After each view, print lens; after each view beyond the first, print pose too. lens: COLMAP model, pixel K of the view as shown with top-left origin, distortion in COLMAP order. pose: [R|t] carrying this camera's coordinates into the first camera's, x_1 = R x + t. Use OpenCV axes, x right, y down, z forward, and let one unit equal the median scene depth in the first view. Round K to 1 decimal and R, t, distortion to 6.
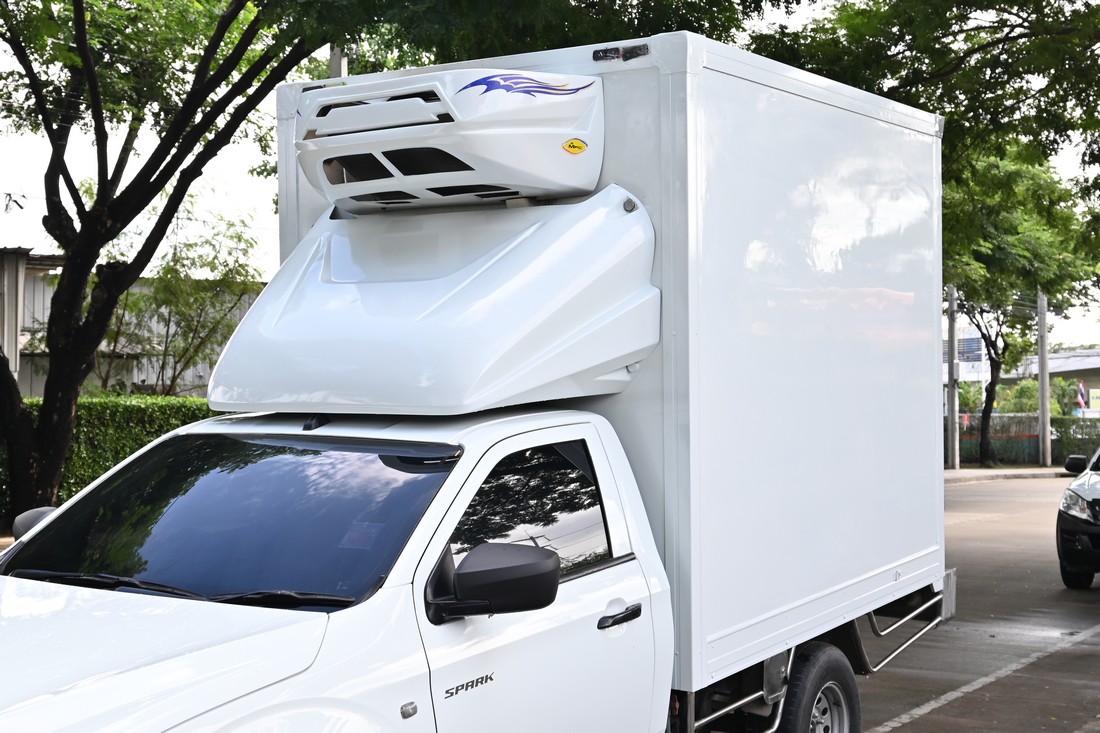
lens RADIAL K [[1495.7, 0, 550.0], [0, 1495.7, 366.5], [0, 0, 1]] dist [-0.002896, 0.015734]
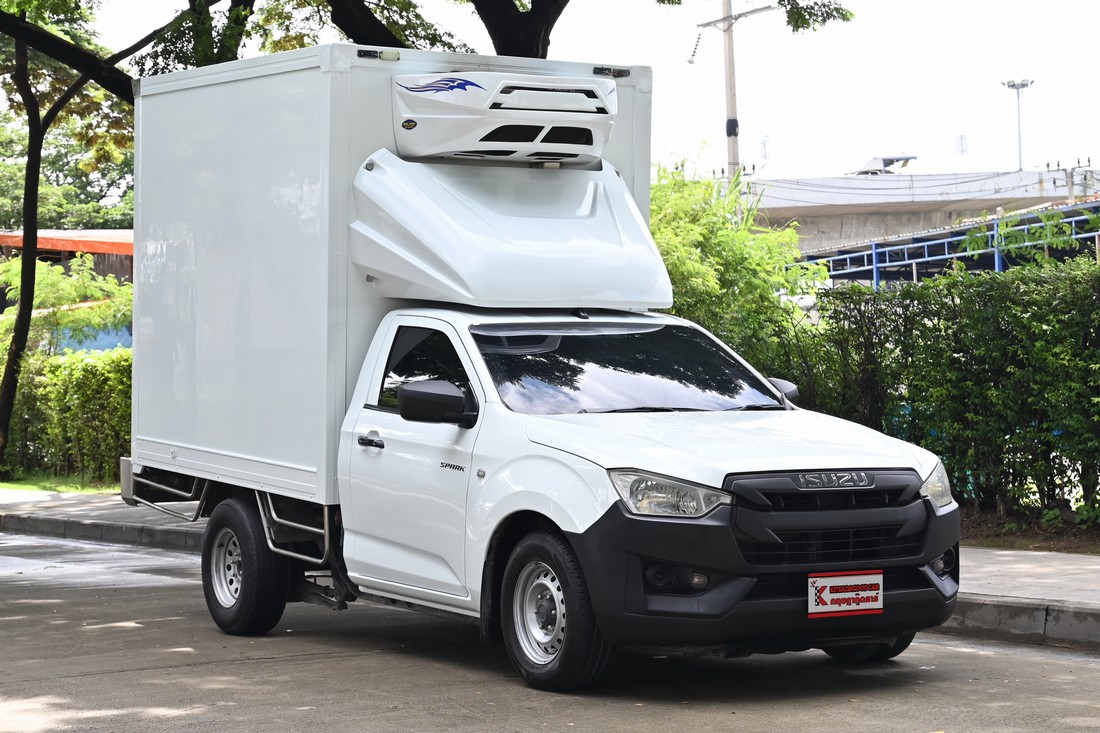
lens RADIAL K [[2246.7, 0, 550.0], [0, 2246.7, 366.5], [0, 0, 1]] dist [-0.107858, -0.311324]
pose [[0.456046, -0.009956, 0.889901, -1.963190], [-0.001511, 0.999927, 0.011961, 0.057640], [-0.889955, -0.006799, 0.455997, 0.028214]]
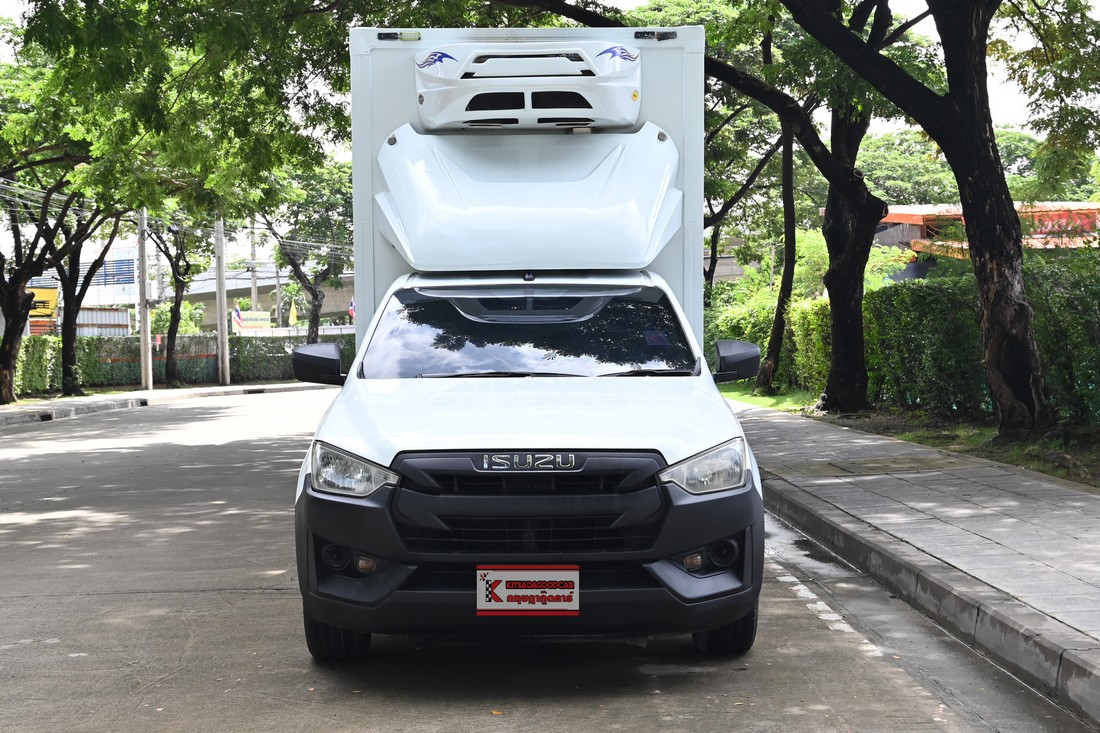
lens RADIAL K [[1594.9, 0, 549.3], [0, 1594.9, 343.3], [0, 0, 1]] dist [0.005541, 0.008878]
pose [[0.836222, -0.025909, 0.547778, -0.929873], [0.008827, 0.999390, 0.033795, 0.046914], [-0.548319, -0.023425, 0.835941, -0.301151]]
